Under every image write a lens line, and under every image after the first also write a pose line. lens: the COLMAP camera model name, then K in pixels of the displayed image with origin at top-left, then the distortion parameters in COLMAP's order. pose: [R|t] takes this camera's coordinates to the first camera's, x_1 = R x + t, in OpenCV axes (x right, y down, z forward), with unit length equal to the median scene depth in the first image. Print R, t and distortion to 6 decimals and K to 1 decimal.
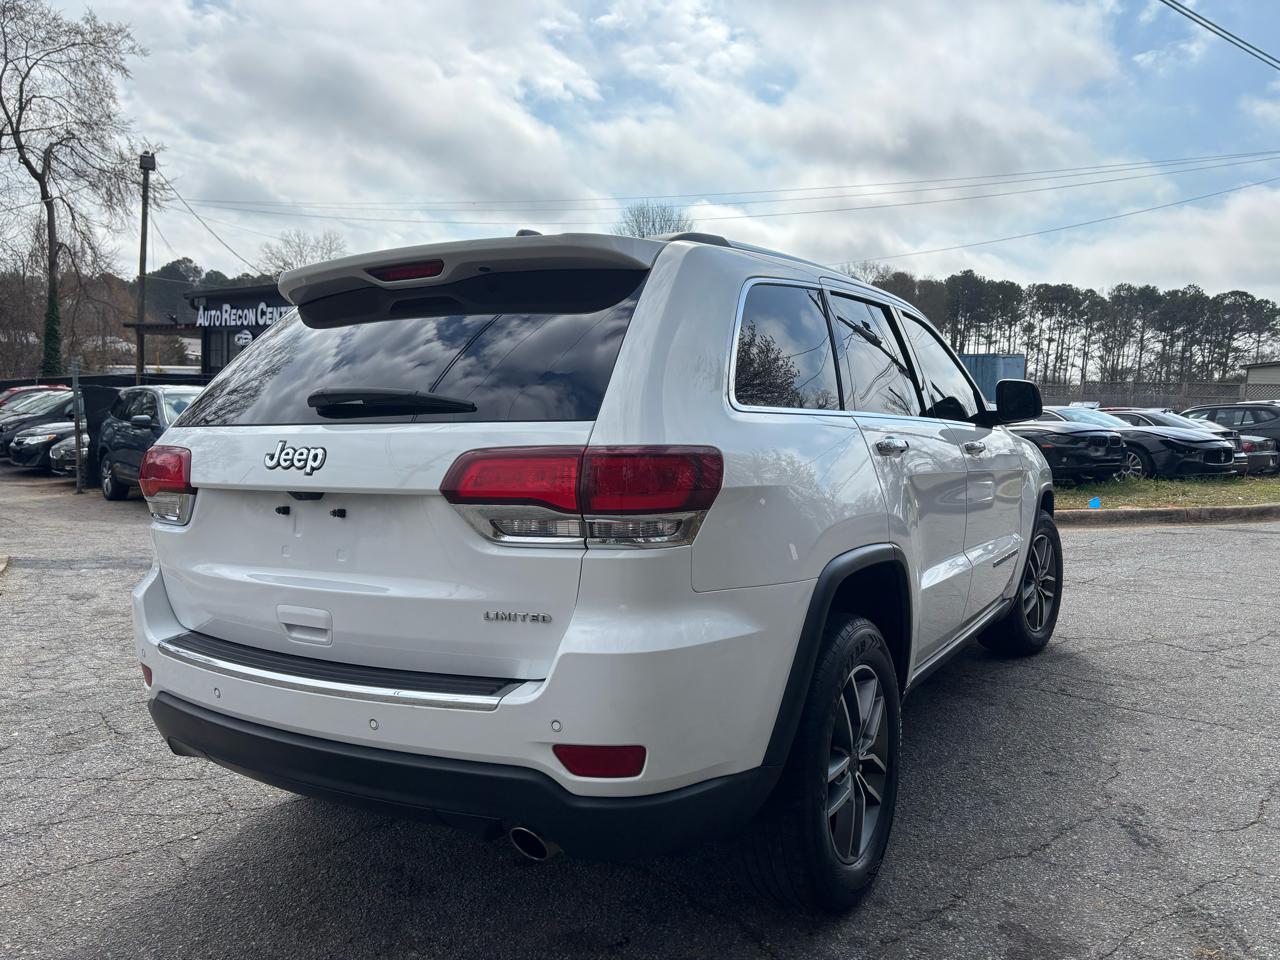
lens RADIAL K [[966.1, 0, 645.0], [0, 966.1, 479.7], [0, 0, 1]] dist [0.052277, -0.054619]
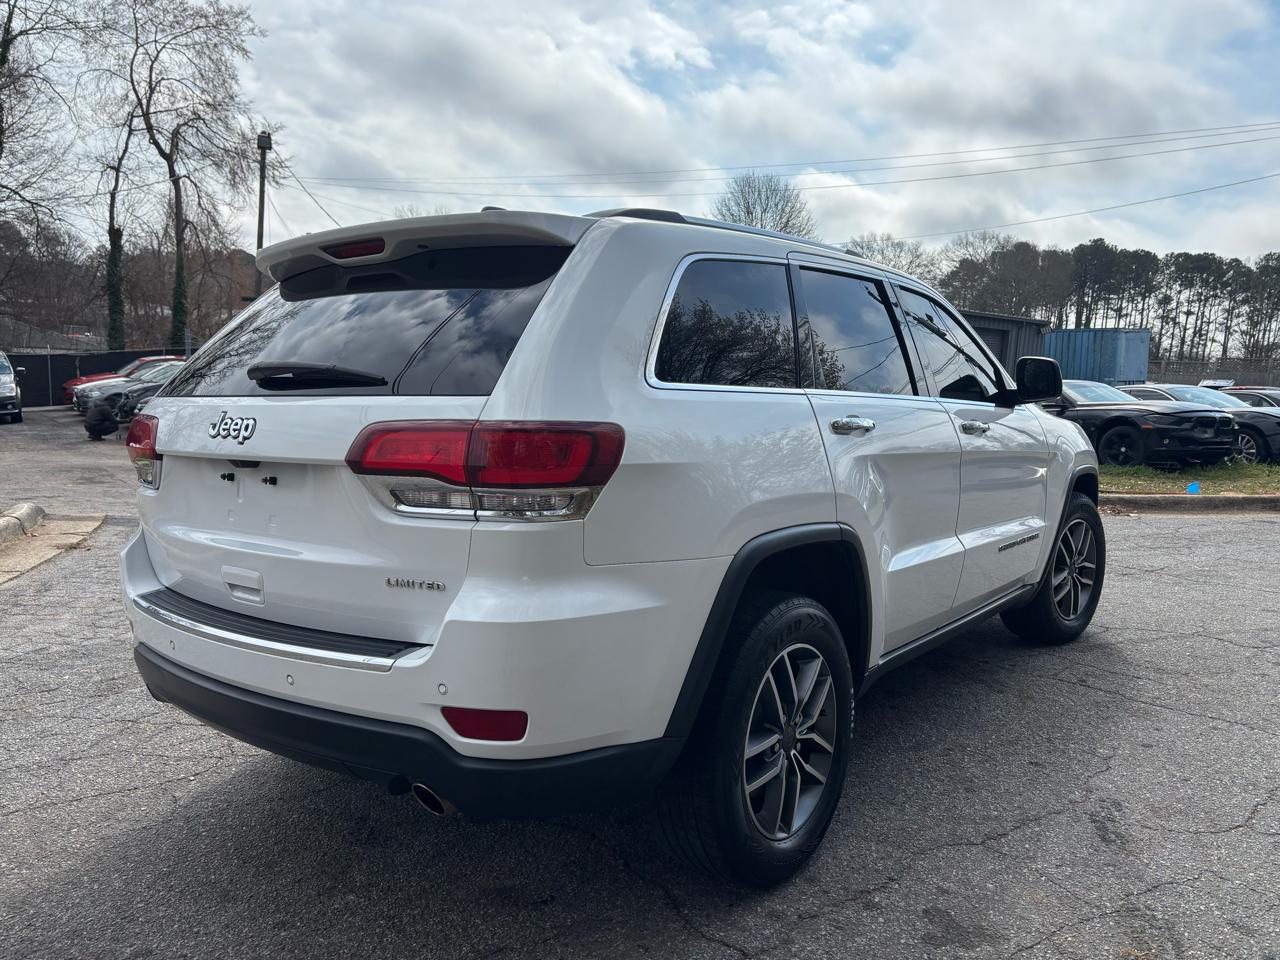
lens RADIAL K [[966.1, 0, 635.3], [0, 966.1, 486.9], [0, 0, 1]] dist [0.052277, -0.054619]
pose [[0.993129, 0.022022, -0.114937, 0.143964], [-0.018078, 0.999215, 0.035246, -0.002300], [0.115623, -0.032926, 0.992747, -0.002648]]
